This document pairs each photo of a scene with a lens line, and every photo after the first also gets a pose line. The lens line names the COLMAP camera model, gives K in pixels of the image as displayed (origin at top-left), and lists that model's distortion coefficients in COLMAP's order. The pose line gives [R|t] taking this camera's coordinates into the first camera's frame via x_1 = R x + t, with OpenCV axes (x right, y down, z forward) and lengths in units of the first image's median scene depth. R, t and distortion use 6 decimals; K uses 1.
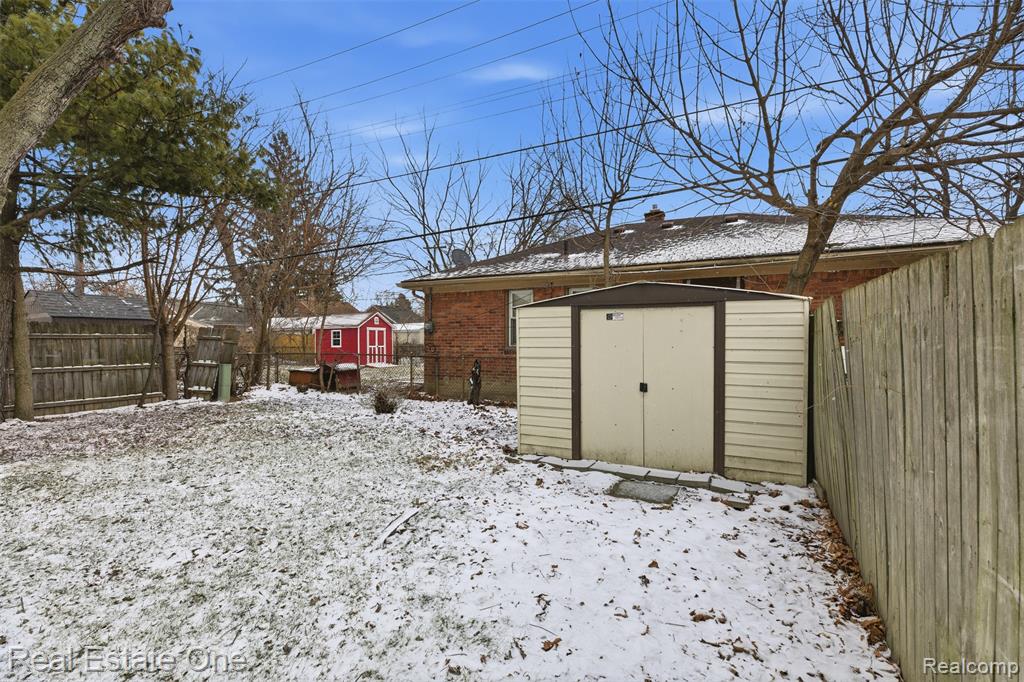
lens RADIAL K [[465.8, 0, 512.0], [0, 465.8, 341.0], [0, 0, 1]] dist [-0.002822, -0.000676]
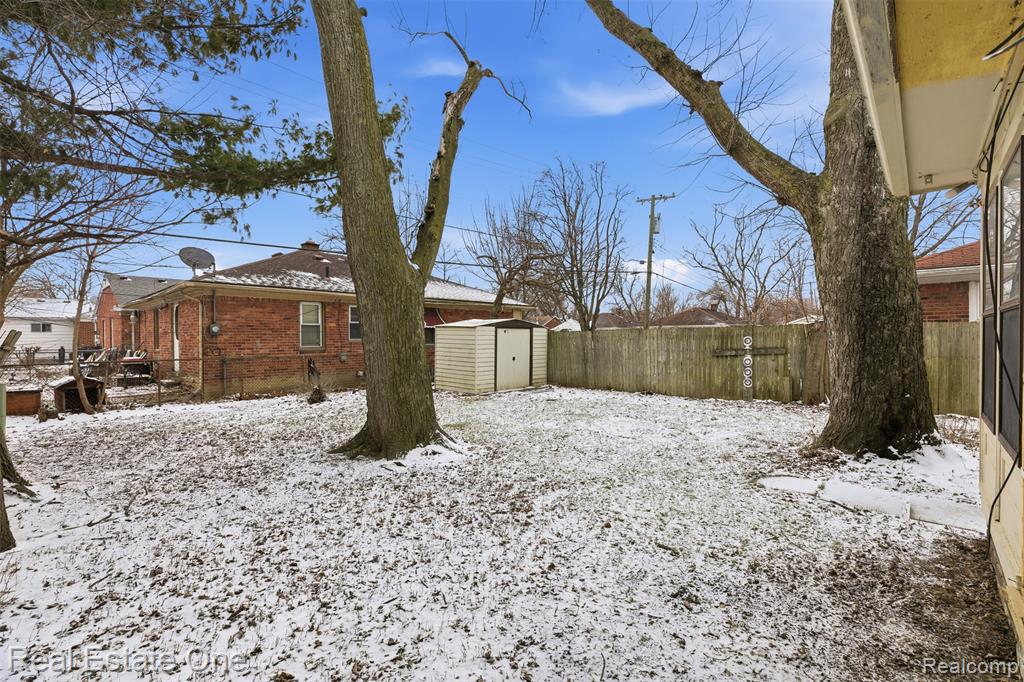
lens RADIAL K [[465.8, 0, 512.0], [0, 465.8, 341.0], [0, 0, 1]] dist [-0.002822, -0.000676]
pose [[0.249466, -0.008772, 0.968344, -1.032331], [0.009641, 0.999932, 0.006575, -0.007484], [-0.968335, 0.007696, 0.249534, 0.162610]]
